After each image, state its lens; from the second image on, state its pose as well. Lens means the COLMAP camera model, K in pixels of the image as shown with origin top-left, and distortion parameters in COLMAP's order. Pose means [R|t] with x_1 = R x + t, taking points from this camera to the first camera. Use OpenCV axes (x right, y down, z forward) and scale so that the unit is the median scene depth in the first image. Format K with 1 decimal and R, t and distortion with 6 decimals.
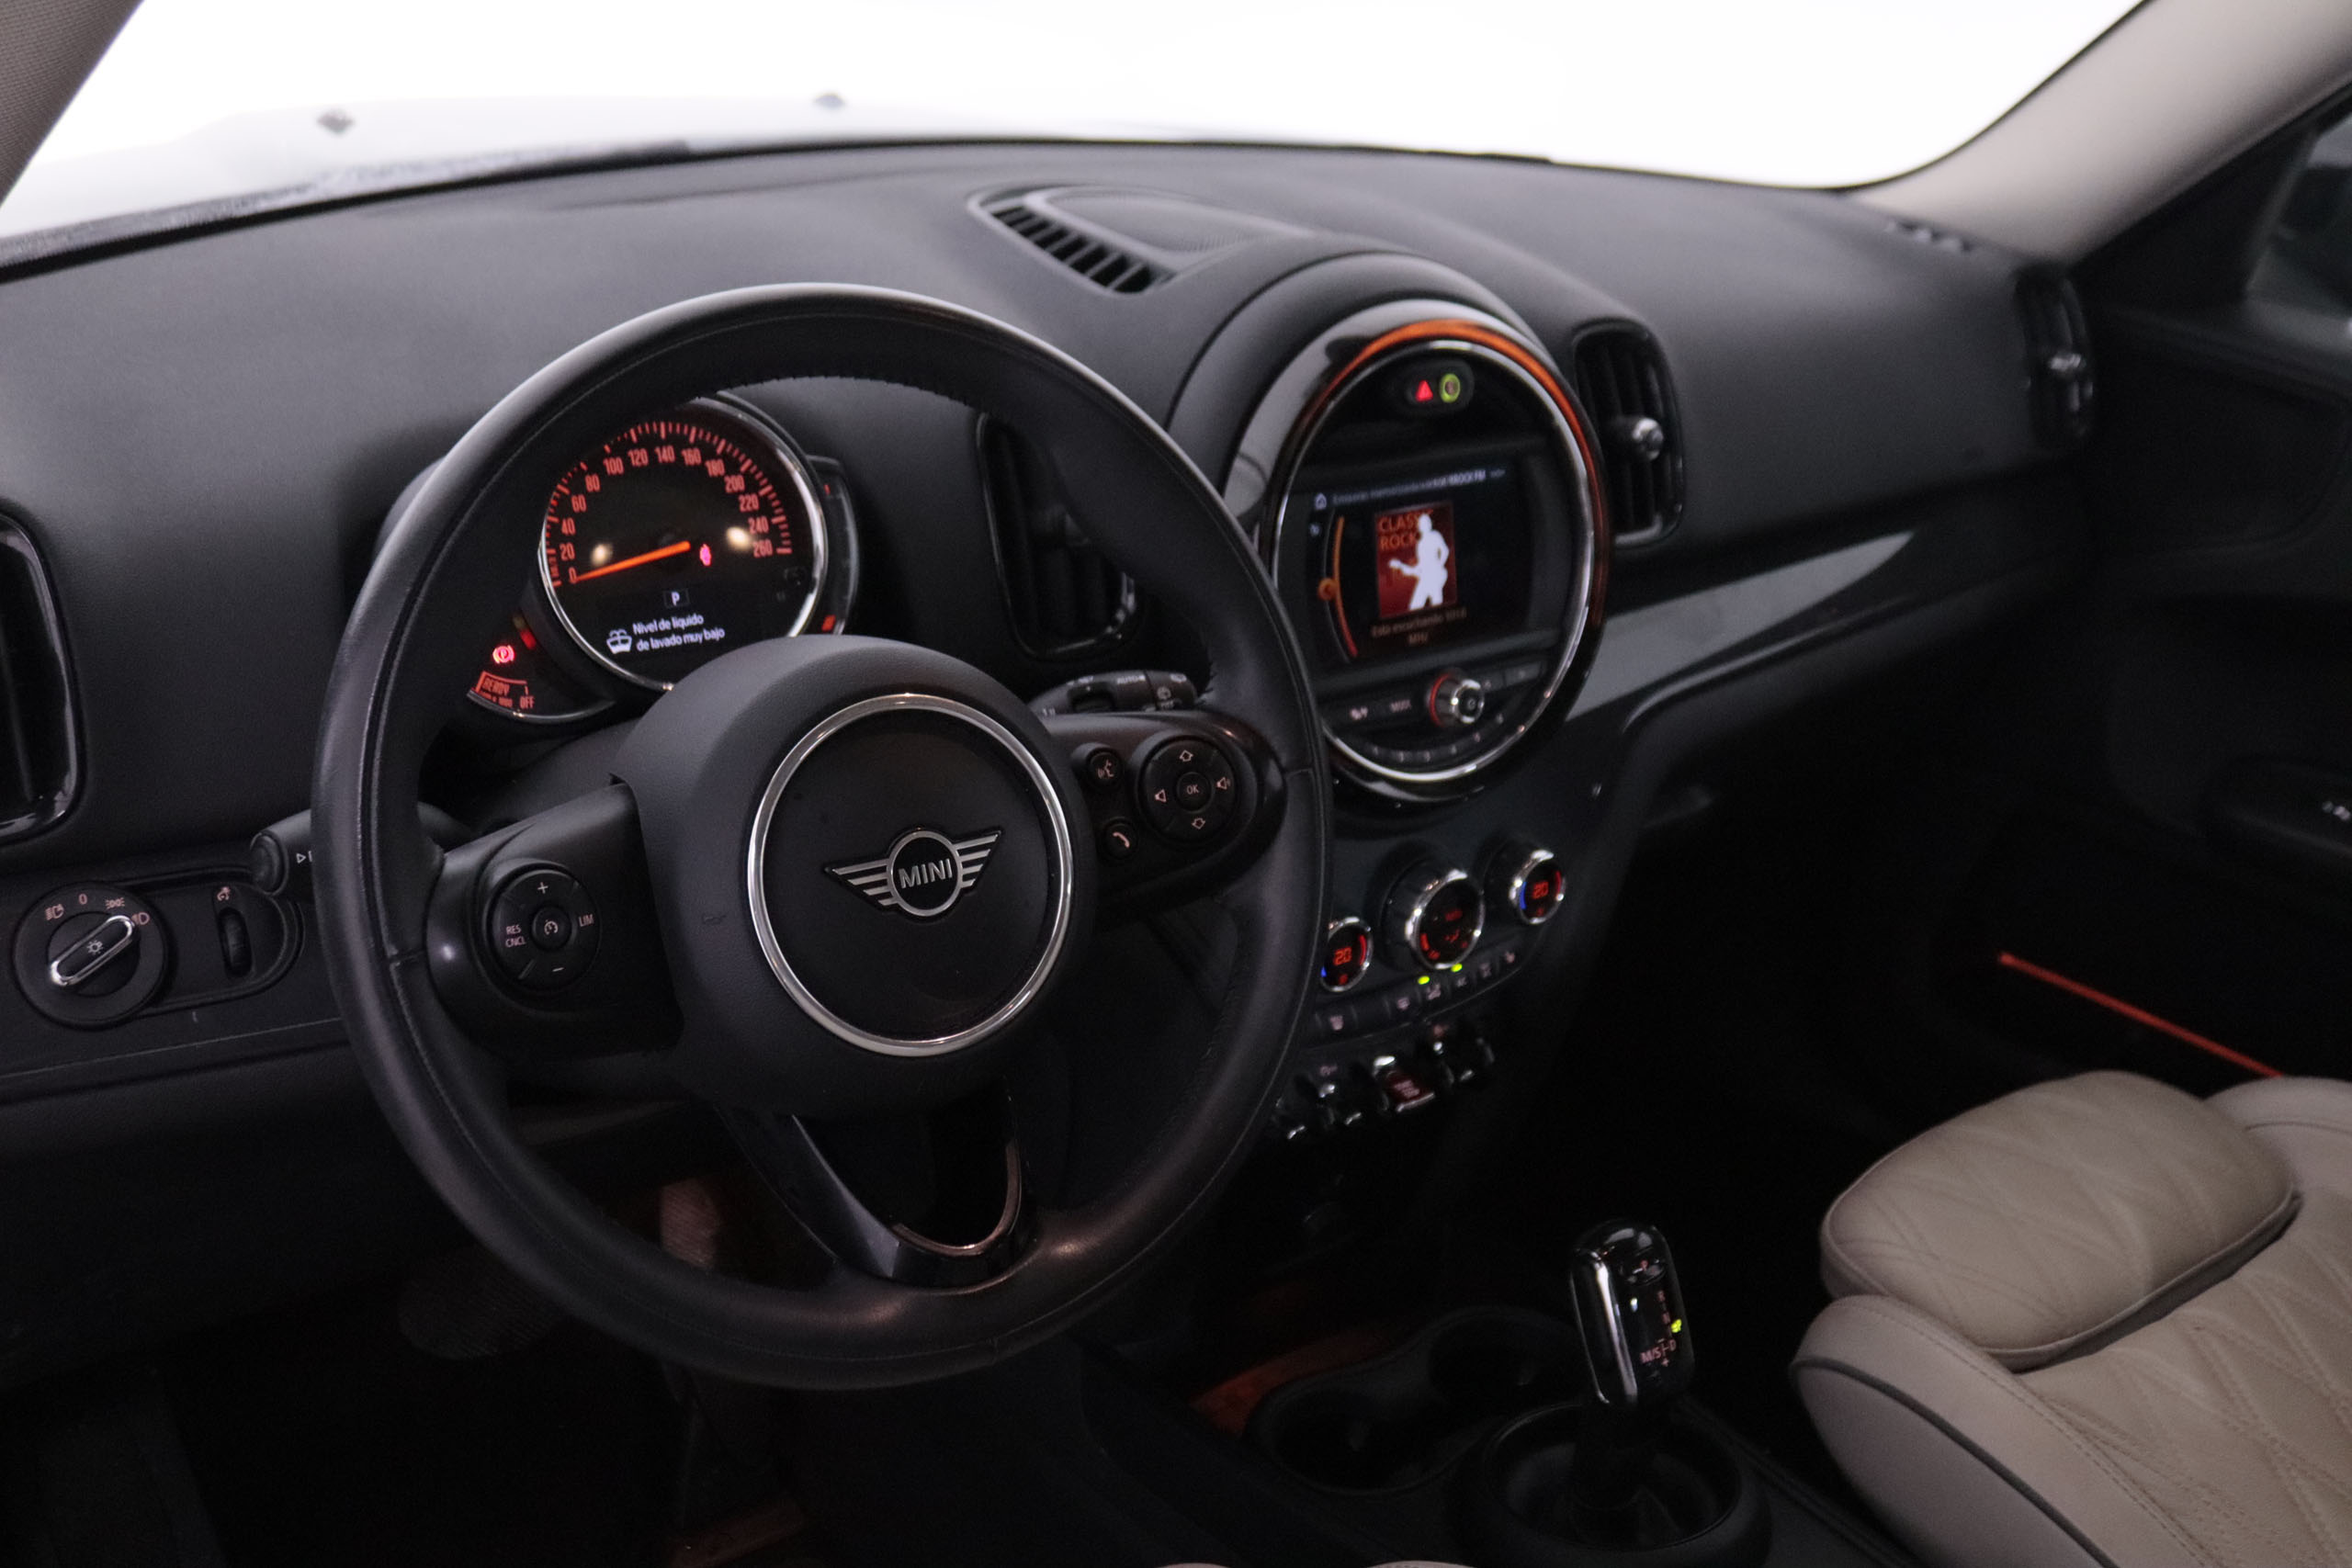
lens RADIAL K [[2287.4, 0, 1176.0], [0, 2287.4, 784.0], [0, 0, 1]] dist [-0.225336, -0.000656]
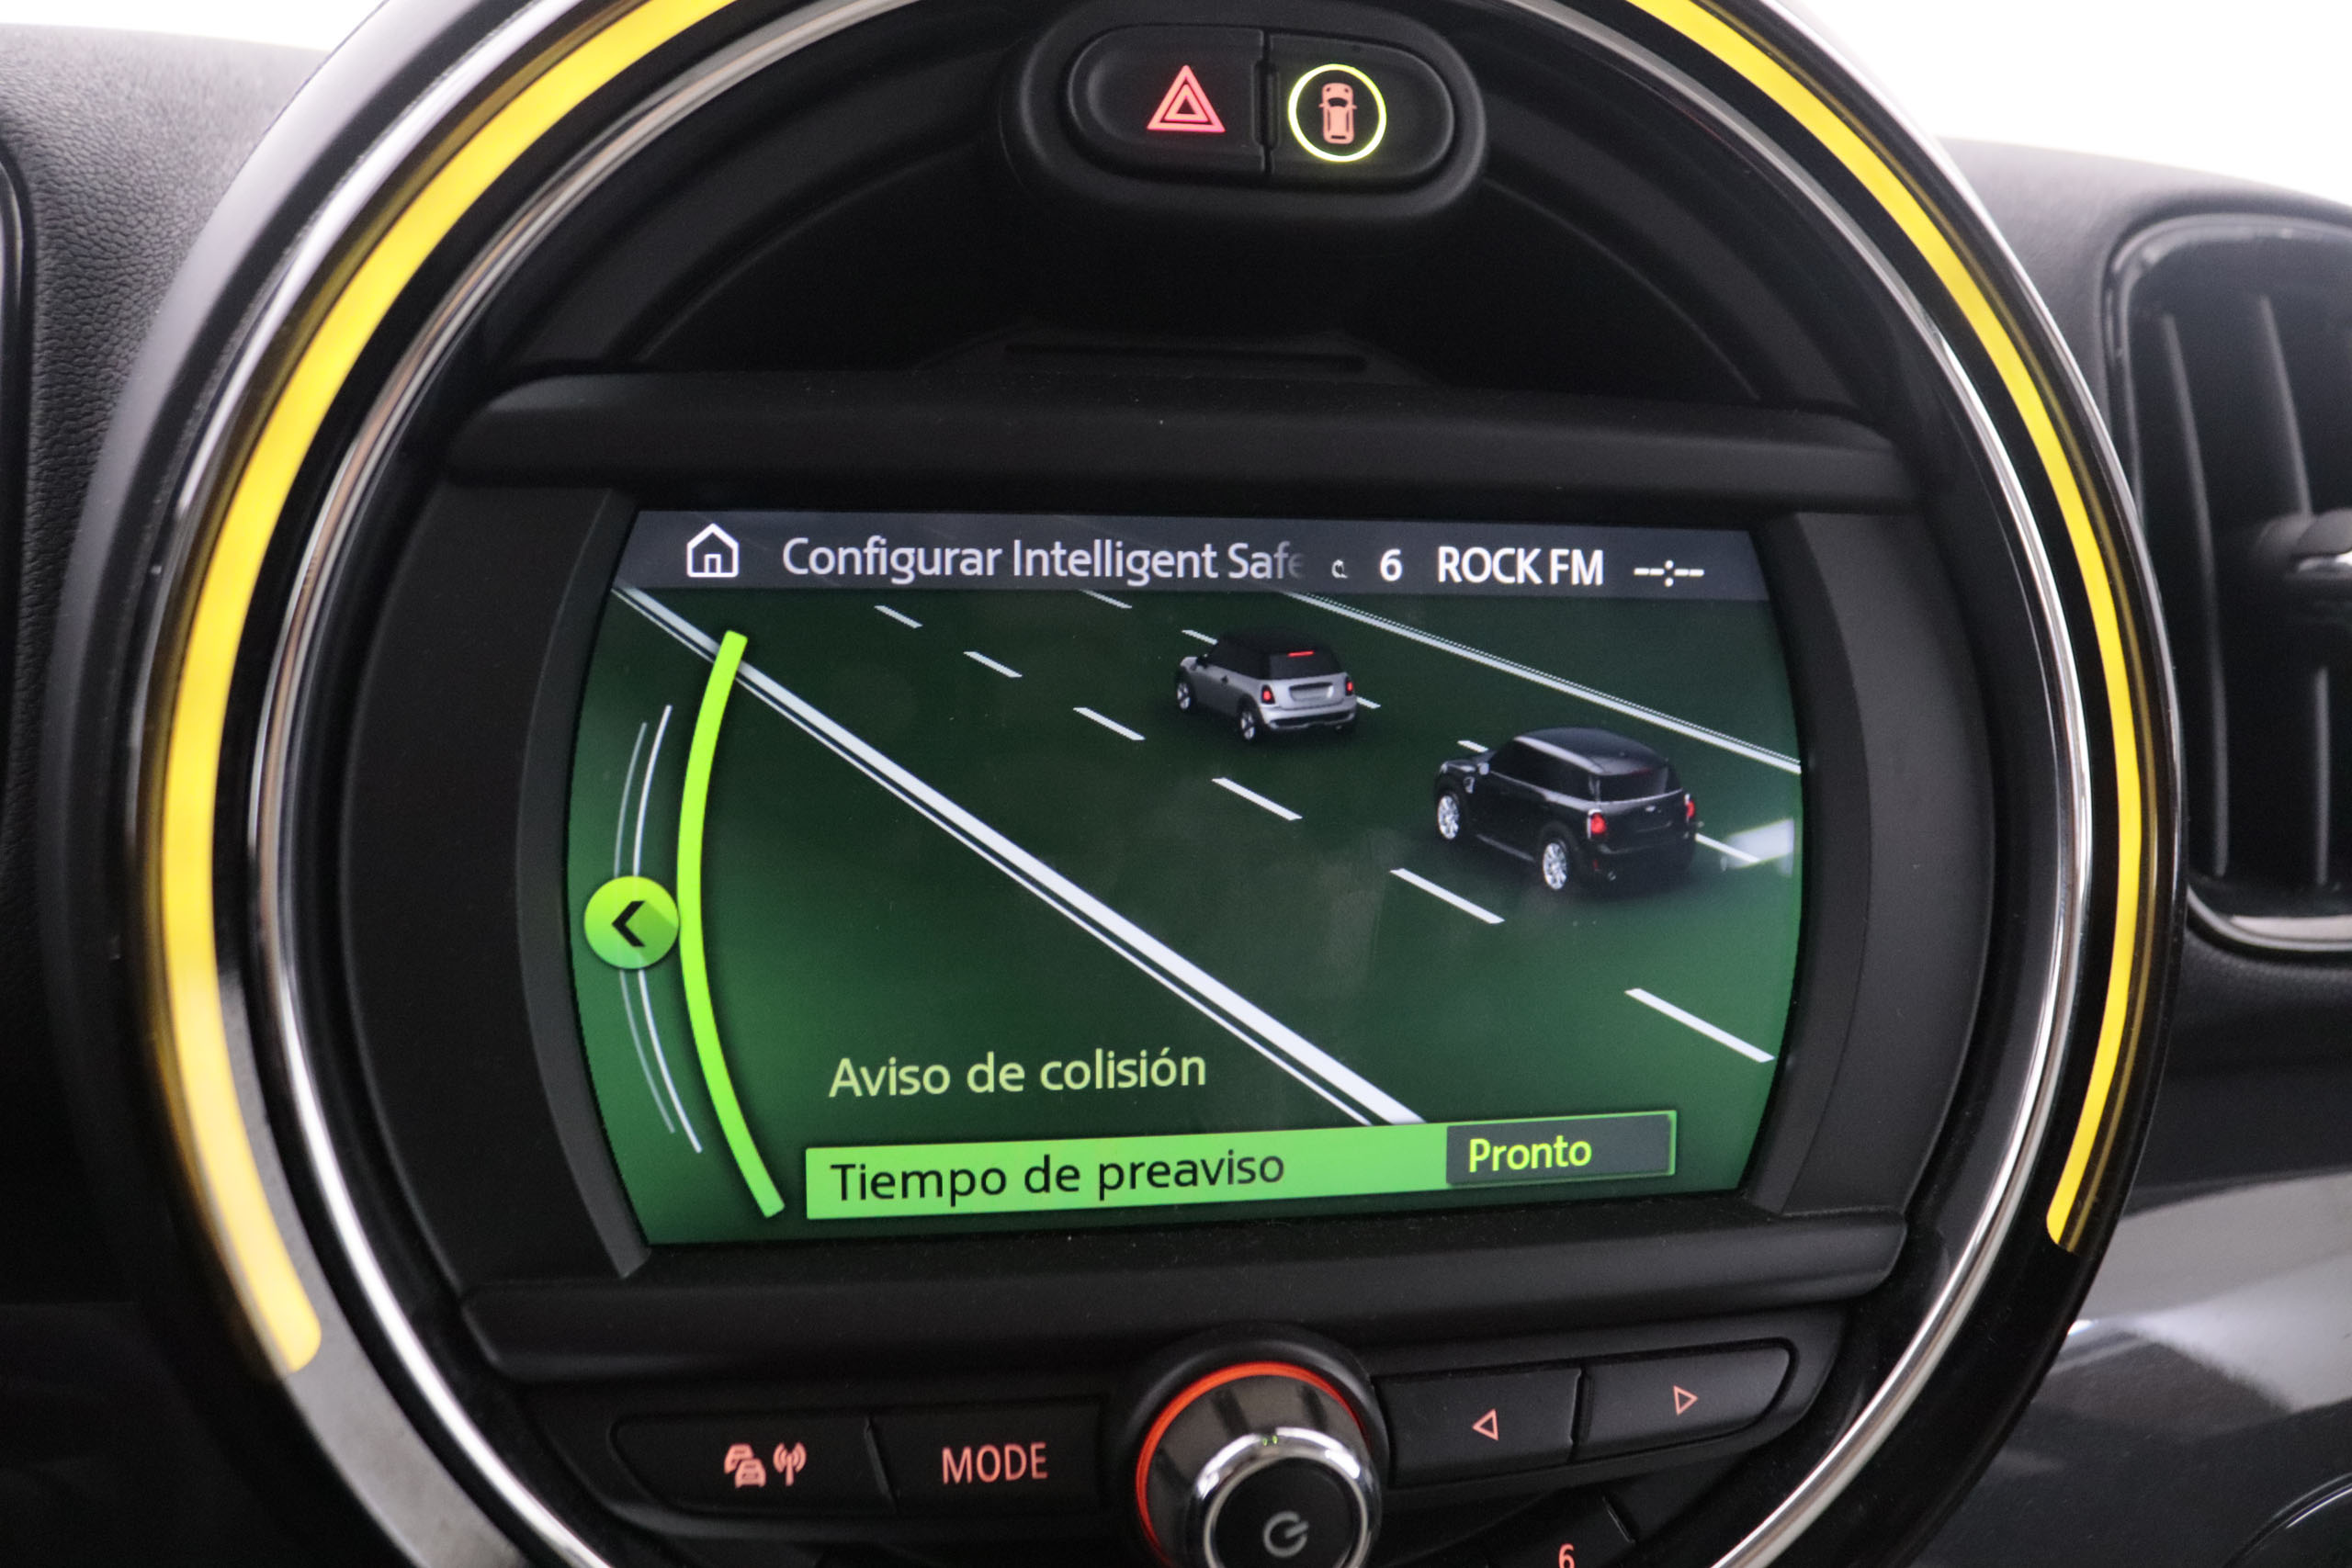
lens RADIAL K [[1956.9, 0, 1176.0], [0, 1956.9, 784.0], [0, 0, 1]] dist [-0.186075, 0.110084]
pose [[0.899368, 0.090356, -0.427753, 0.189373], [-0.168929, 0.974241, -0.149388, -0.074581], [0.403236, 0.206615, 0.891466, 0.807746]]
